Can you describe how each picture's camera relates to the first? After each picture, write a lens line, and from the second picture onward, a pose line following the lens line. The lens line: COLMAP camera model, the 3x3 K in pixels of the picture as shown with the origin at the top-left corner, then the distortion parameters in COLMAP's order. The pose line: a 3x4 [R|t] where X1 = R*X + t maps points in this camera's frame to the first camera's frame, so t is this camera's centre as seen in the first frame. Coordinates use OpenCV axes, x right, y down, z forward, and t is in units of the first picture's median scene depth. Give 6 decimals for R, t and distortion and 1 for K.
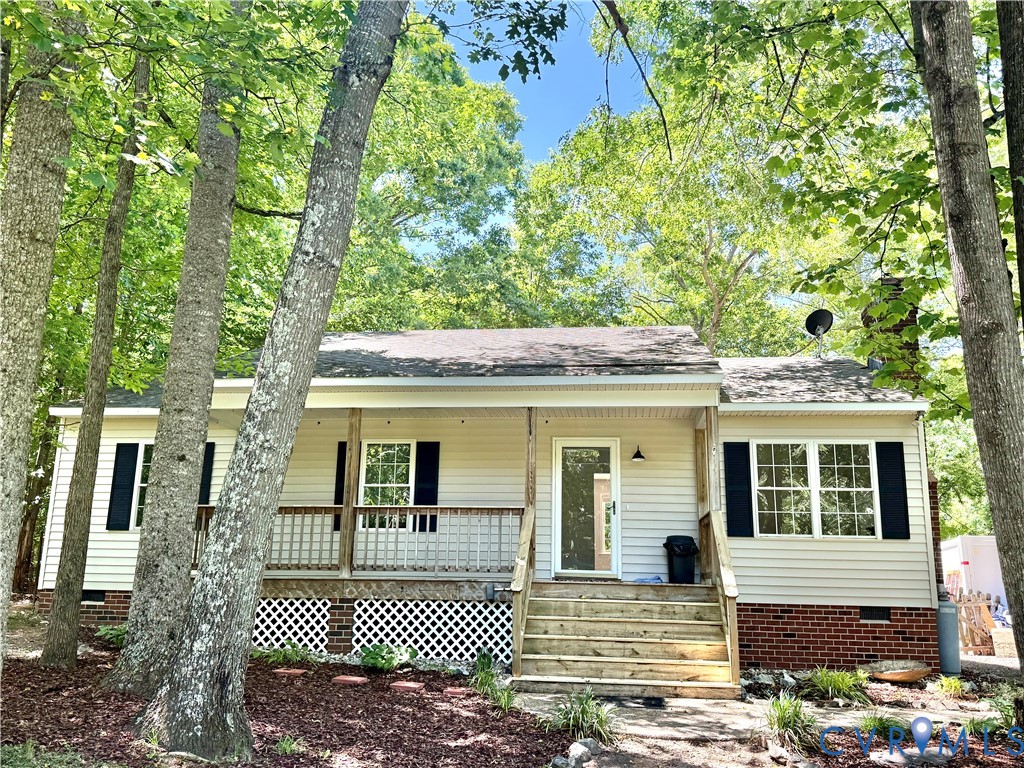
lens RADIAL K [[904.5, 0, 512.0], [0, 904.5, 384.0], [0, 0, 1]] dist [0.066606, -0.005617]
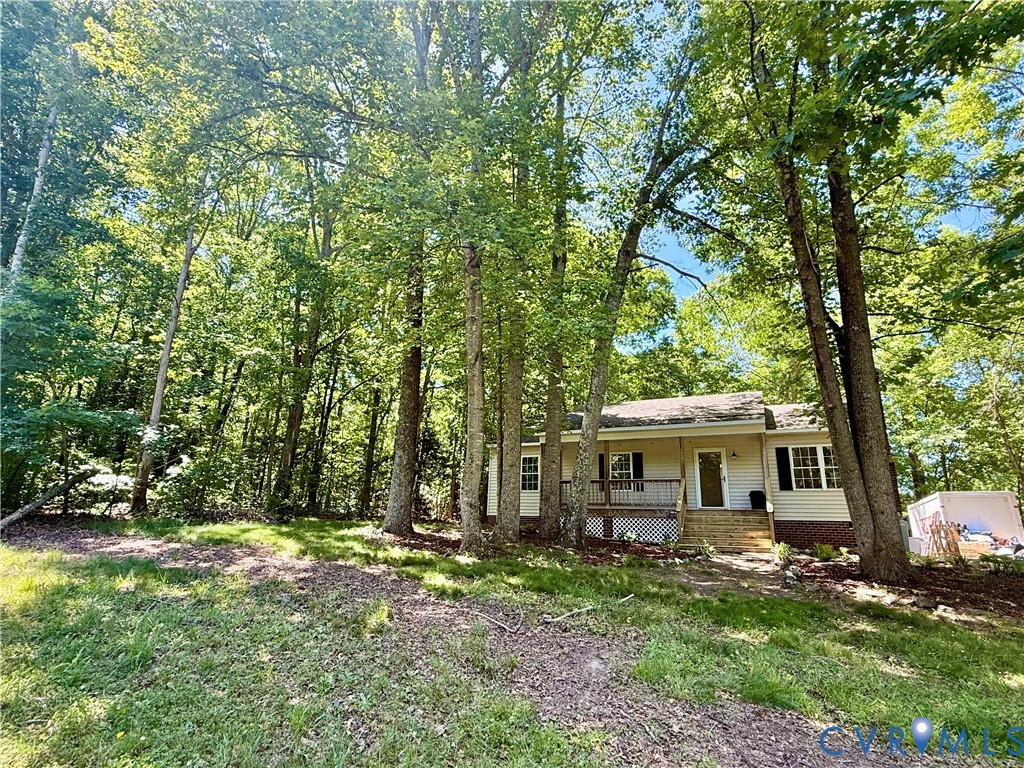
lens RADIAL K [[519.4, 0, 512.0], [0, 519.4, 384.0], [0, 0, 1]] dist [0.000479, 0.000543]
pose [[0.946809, -0.079368, -0.311855, 0.035291], [0.058447, 0.995402, -0.075883, -0.031551], [0.316444, 0.053620, 0.947095, -0.410085]]
